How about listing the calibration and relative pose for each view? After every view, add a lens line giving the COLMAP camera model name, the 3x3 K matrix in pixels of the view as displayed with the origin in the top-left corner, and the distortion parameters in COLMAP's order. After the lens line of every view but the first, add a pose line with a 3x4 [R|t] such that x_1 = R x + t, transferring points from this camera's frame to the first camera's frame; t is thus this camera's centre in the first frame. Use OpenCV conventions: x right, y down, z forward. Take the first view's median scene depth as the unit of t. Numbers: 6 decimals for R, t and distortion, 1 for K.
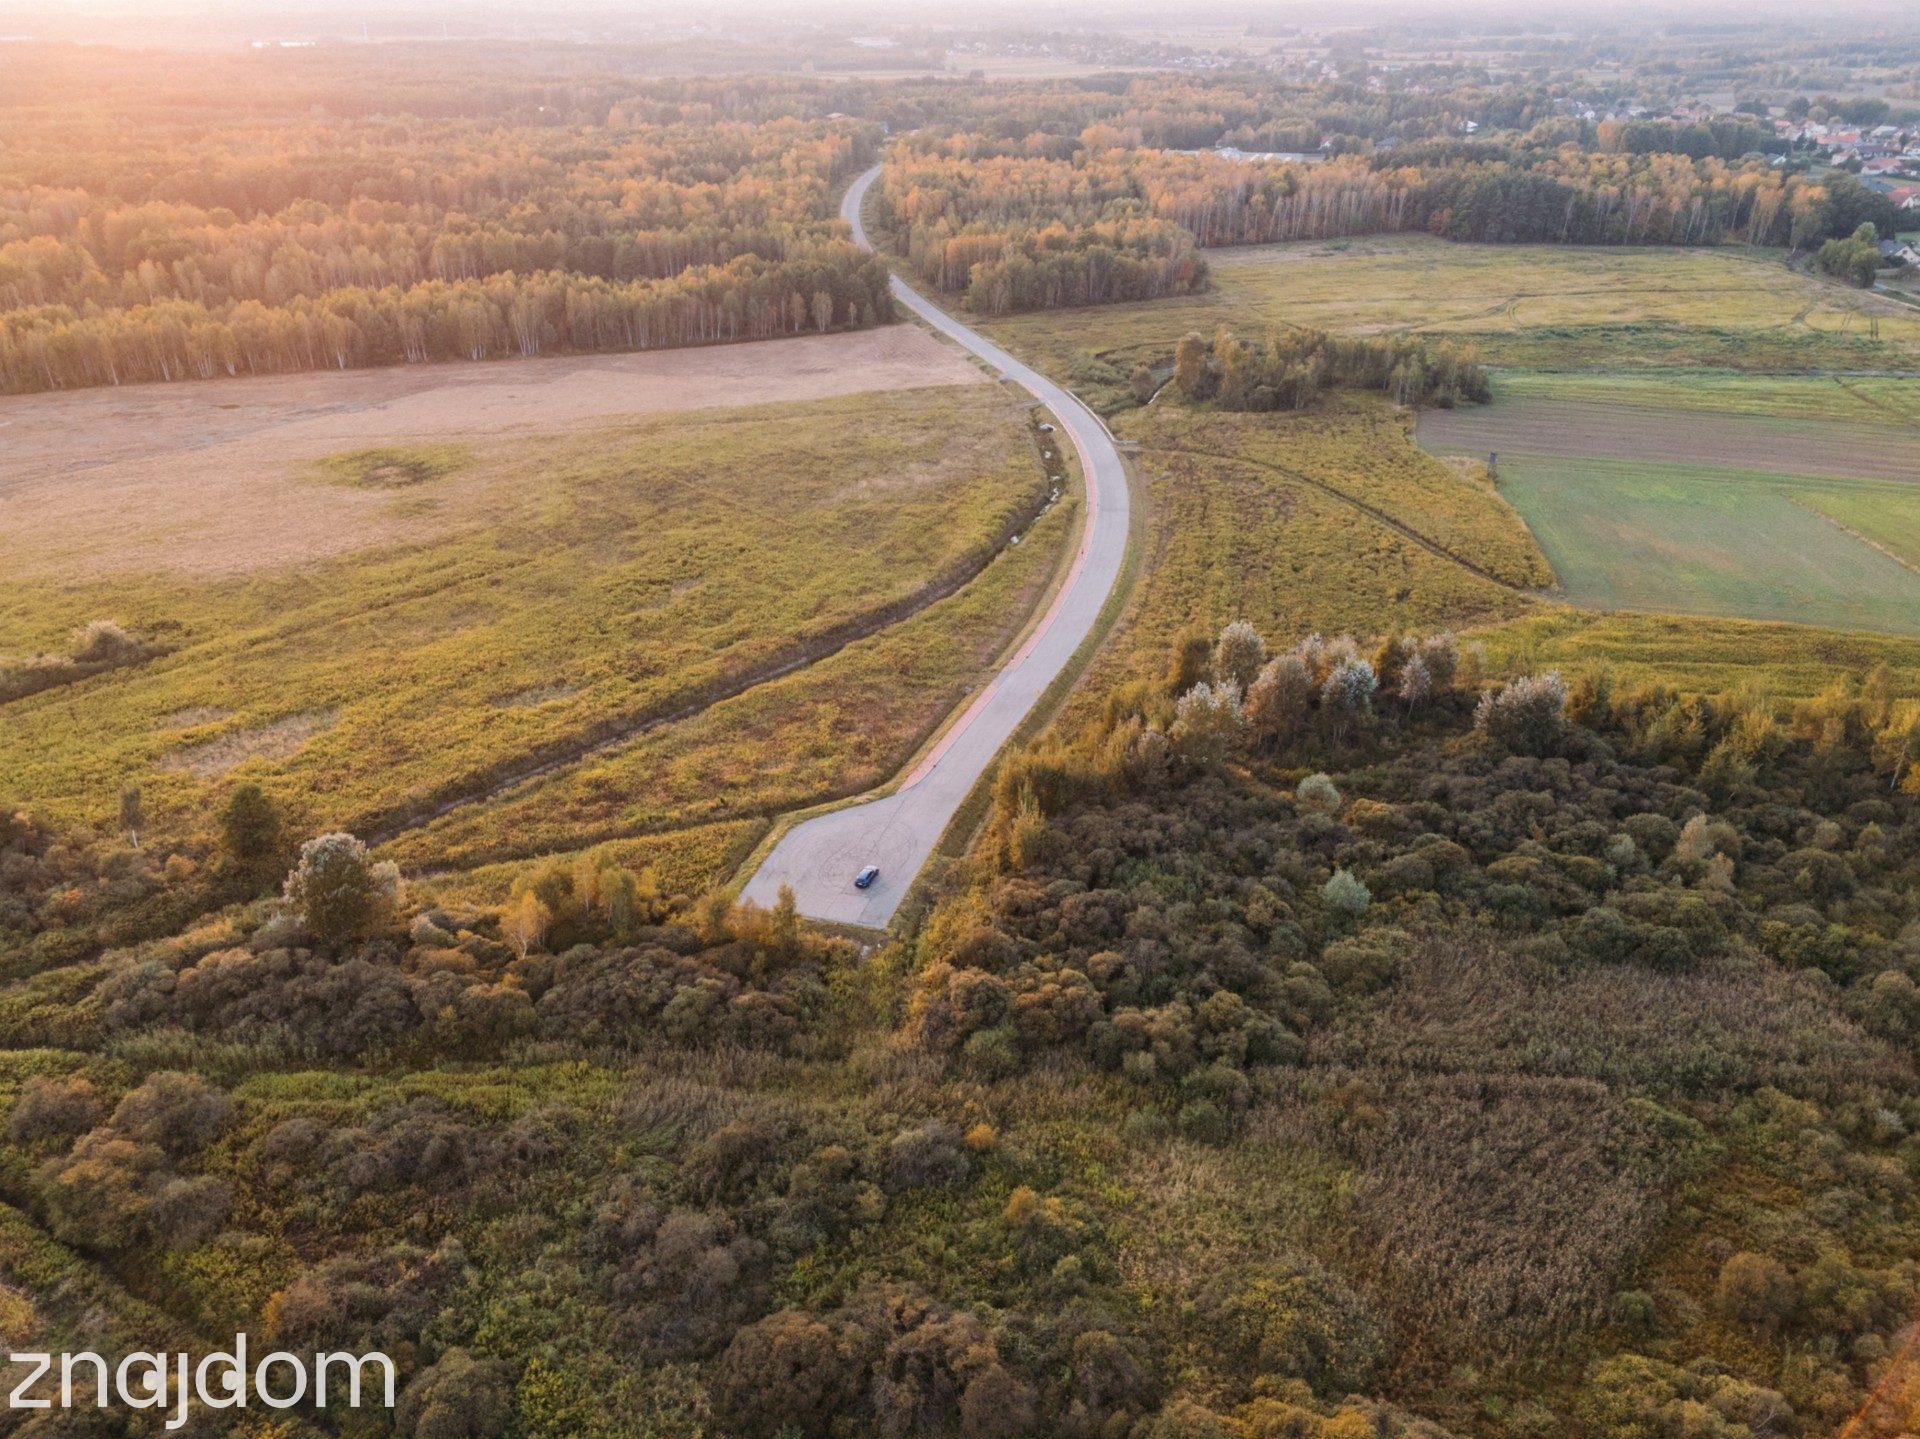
lens RADIAL K [[1422.5, 0, 964.0], [0, 1422.5, 735.1], [0, 0, 1]] dist [0.078691, -0.071028]
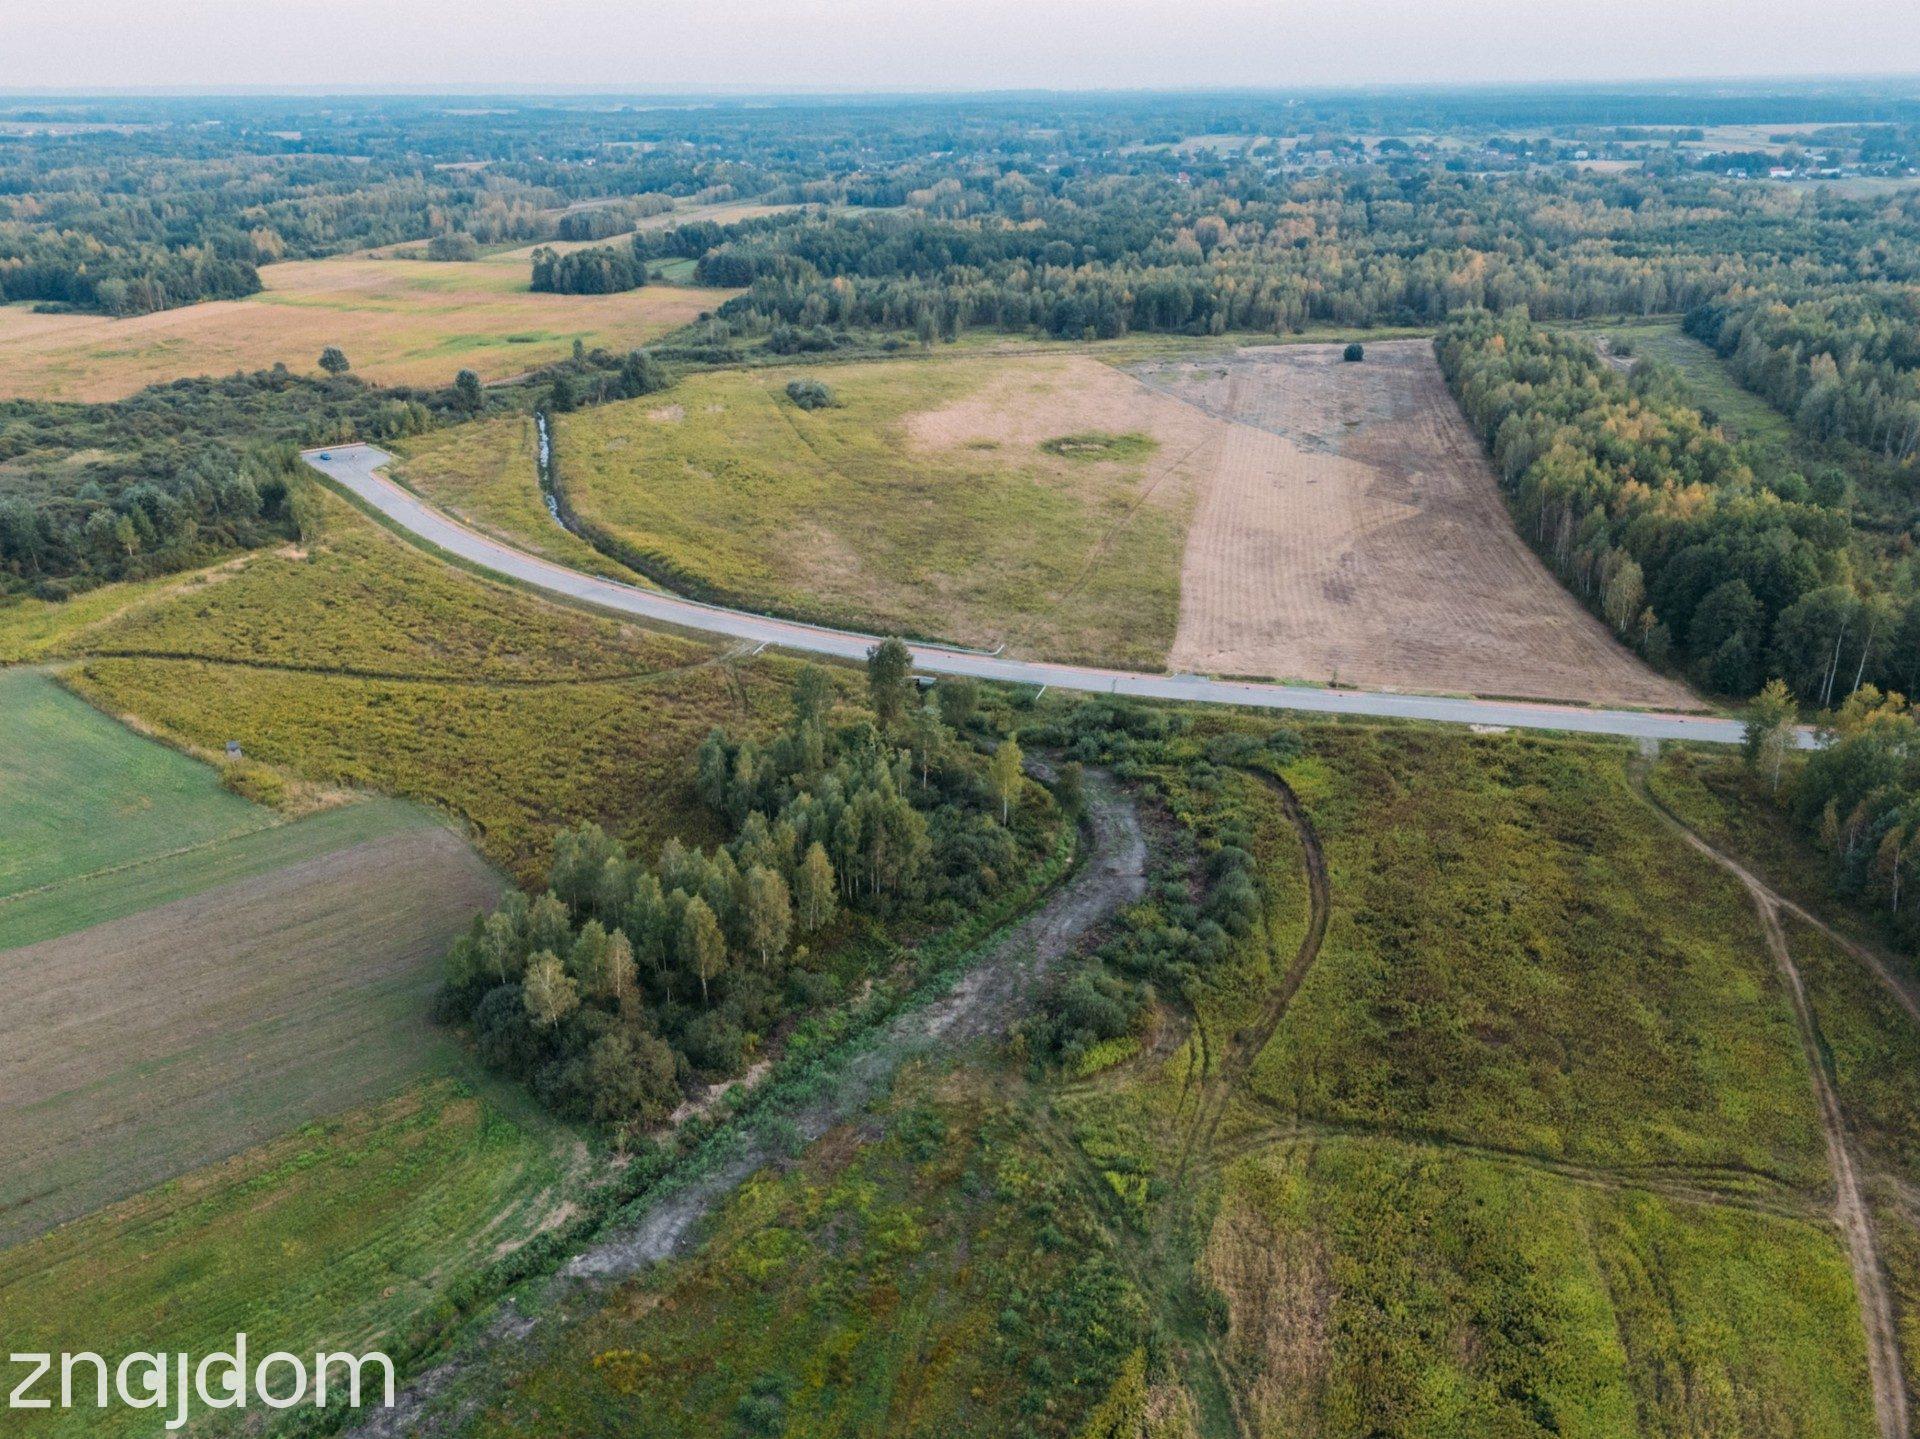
lens RADIAL K [[1422.5, 0, 962.1], [0, 1422.5, 733.8], [0, 0, 1]] dist [0.078691, -0.071028]
pose [[-0.539216, 0.347473, -0.767143, 0.626078], [-0.380030, 0.712505, 0.589843, -0.638079], [0.751547, 0.609590, -0.252144, 1.286693]]
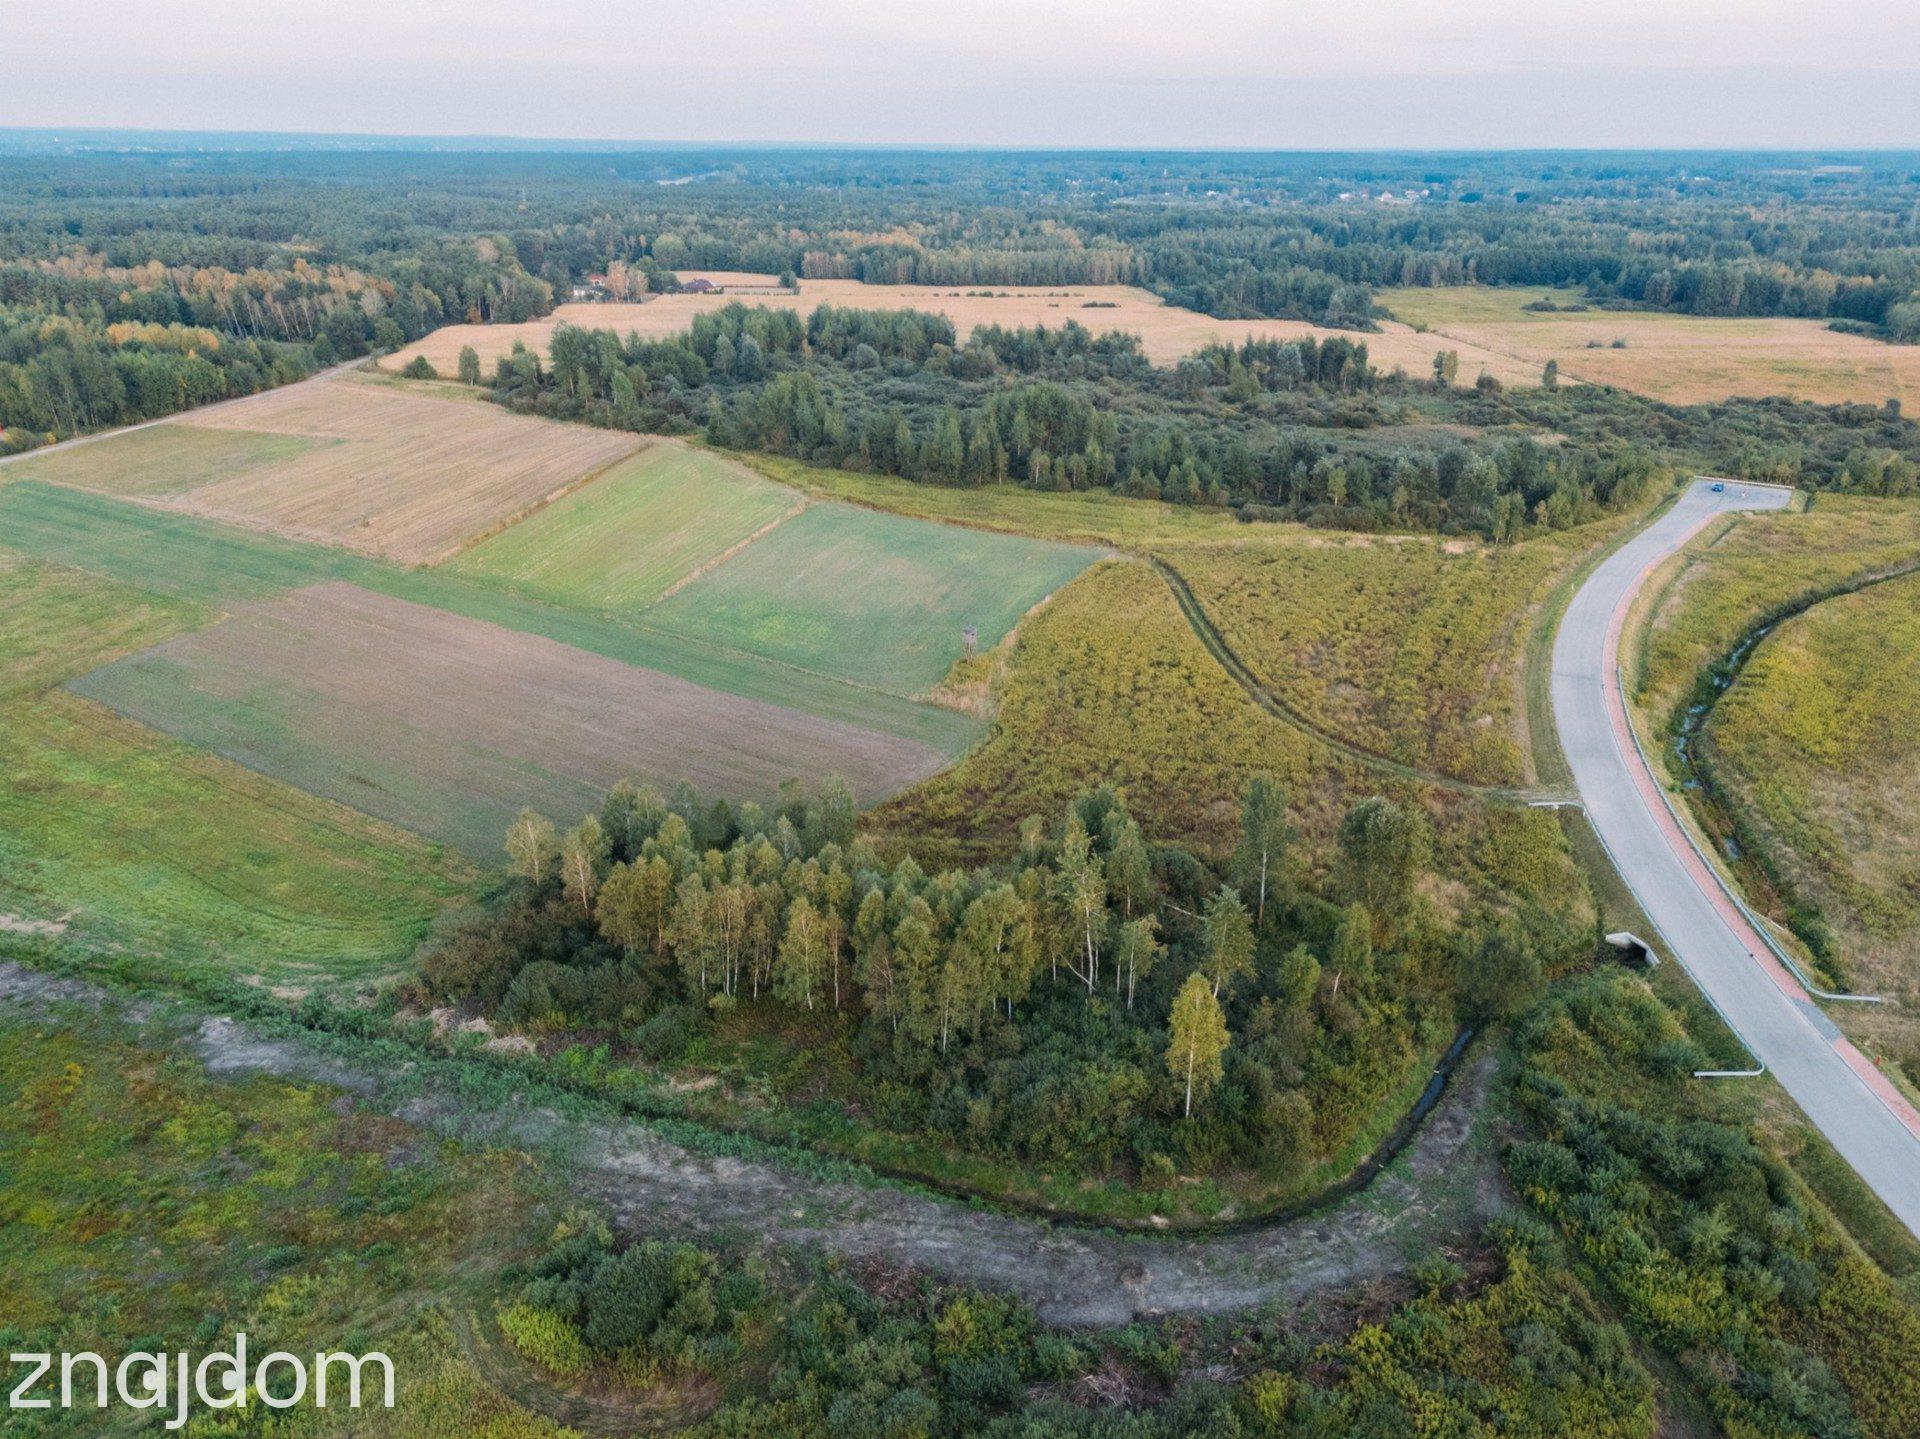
lens RADIAL K [[1422.5, 0, 952.0], [0, 1422.5, 735.3], [0, 0, 1]] dist [0.078691, -0.071028]
pose [[-0.960963, -0.111731, 0.253114, 0.186118], [0.120066, 0.655802, 0.745324, -0.604229], [-0.249269, 0.746619, -0.616787, 1.333190]]
